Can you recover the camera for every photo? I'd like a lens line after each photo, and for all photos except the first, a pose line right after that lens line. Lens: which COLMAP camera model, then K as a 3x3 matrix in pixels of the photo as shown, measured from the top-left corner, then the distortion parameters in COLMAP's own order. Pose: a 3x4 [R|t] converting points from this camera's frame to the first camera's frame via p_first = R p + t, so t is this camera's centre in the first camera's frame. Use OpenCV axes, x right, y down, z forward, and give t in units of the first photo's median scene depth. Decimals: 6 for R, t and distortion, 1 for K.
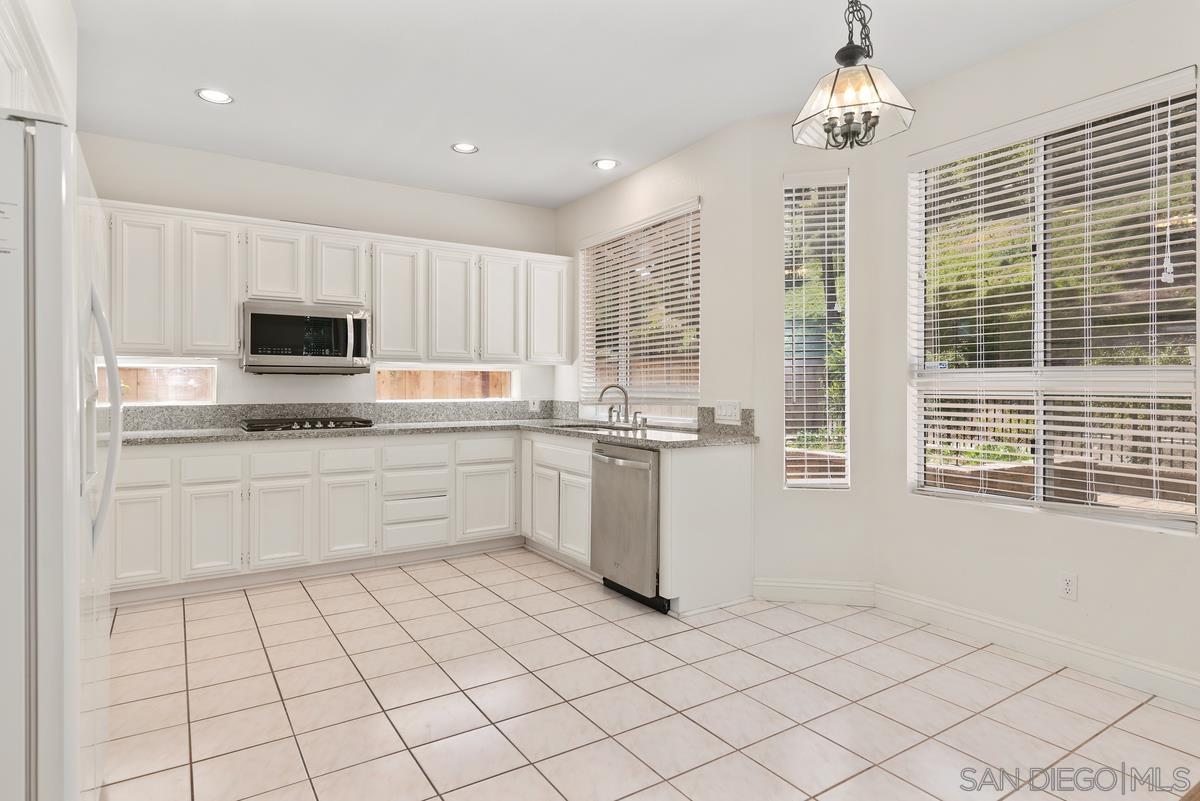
lens RADIAL K [[664.9, 0, 603.2], [0, 664.9, 389.4], [0, 0, 1]] dist [0.011009, 0.000603]
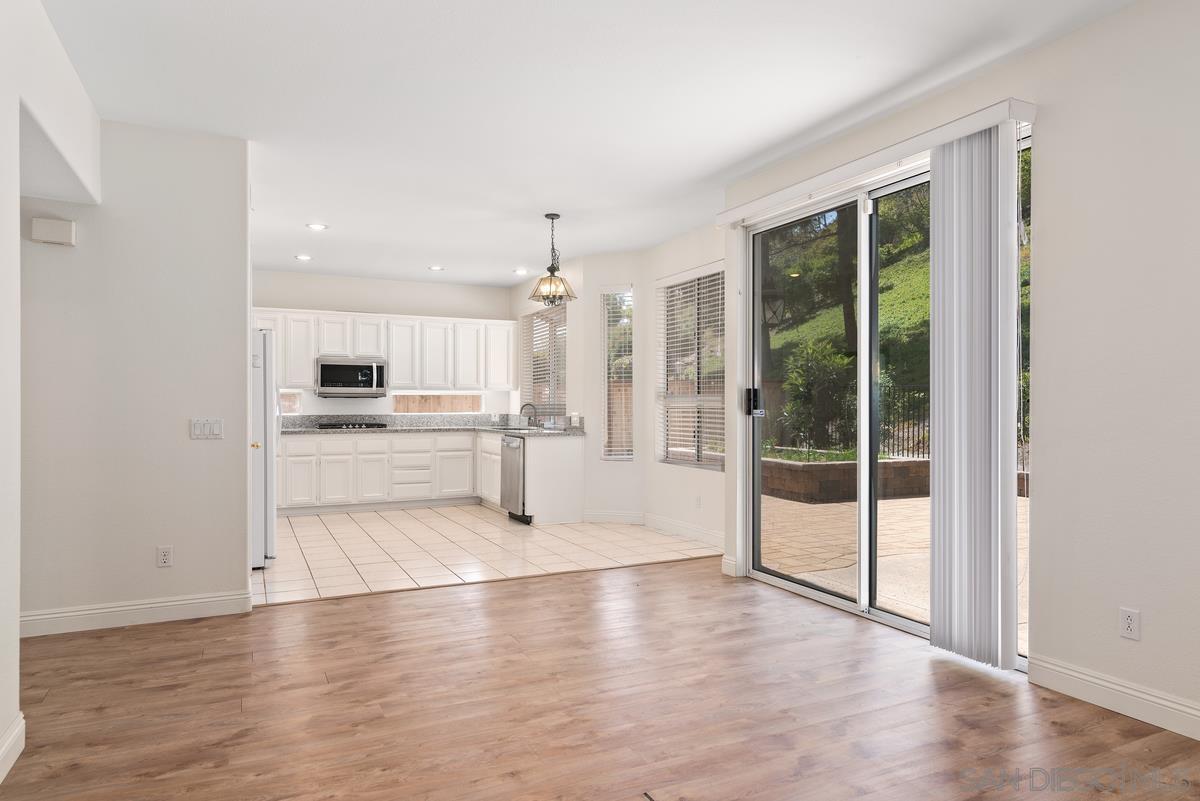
lens RADIAL K [[732.4, 0, 601.6], [0, 732.4, 408.2], [0, 0, 1]] dist [0.004713, 0.000973]
pose [[0.993222, -0.000702, -0.116234, 0.435392], [0.000578, 0.999999, -0.001102, 0.007476], [0.116235, 0.001027, 0.993221, -0.839589]]
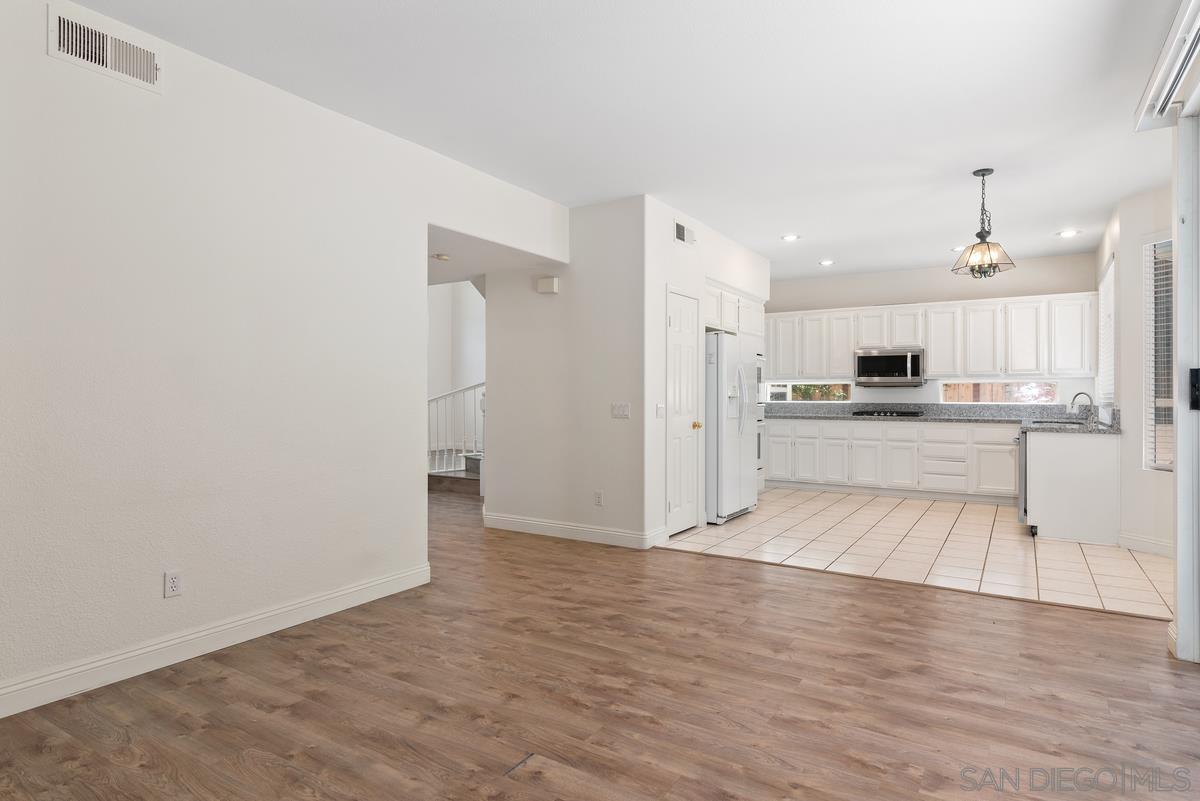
lens RADIAL K [[664.9, 0, 603.2], [0, 664.9, 389.4], [0, 0, 1]] dist [0.011009, 0.000603]
pose [[0.423194, -0.005828, -0.906020, 0.890702], [-0.005870, 0.999941, -0.009174, 0.005889], [0.906020, 0.009200, 0.423135, -0.489372]]
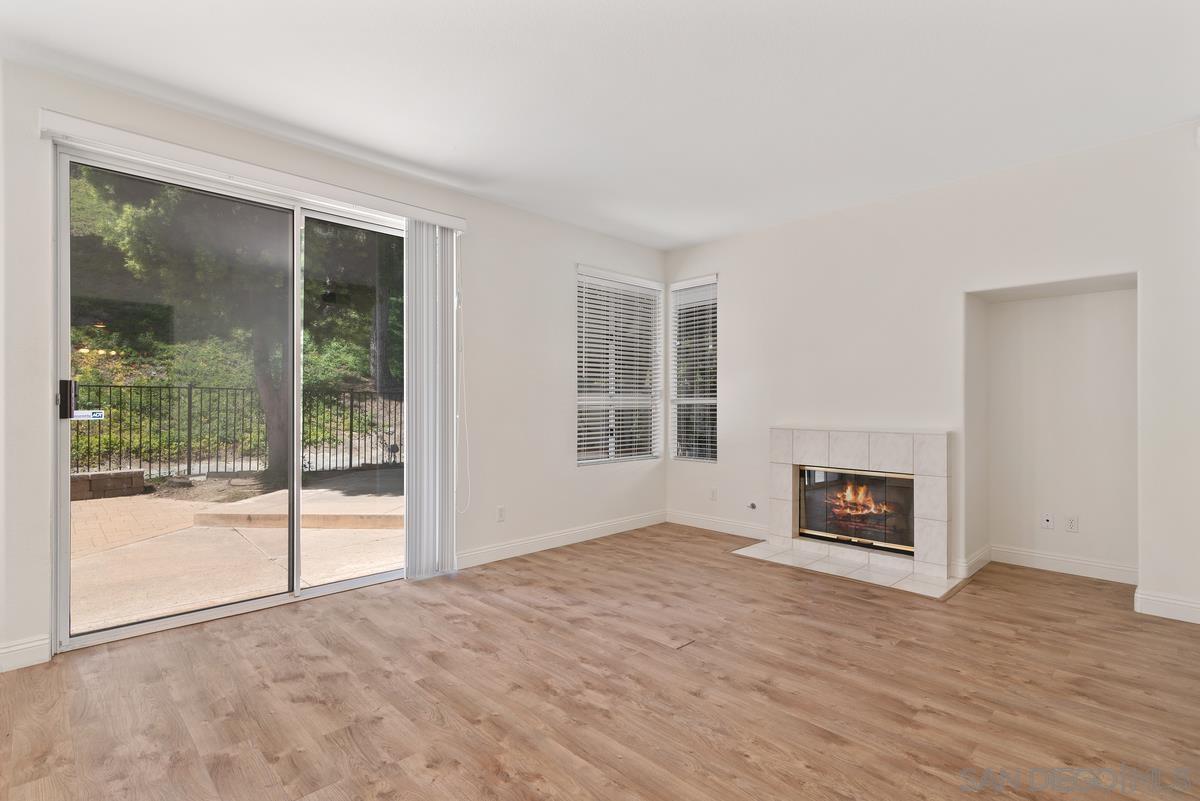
lens RADIAL K [[576.6, 0, 600.0], [0, 576.6, 400.5], [0, 0, 1]] dist [0.003002, 0.000651]
pose [[-0.199641, 0.004541, 0.979859, -0.212140], [0.005068, 0.999981, -0.003601, 0.002937], [-0.979856, 0.004247, -0.199660, -0.107888]]
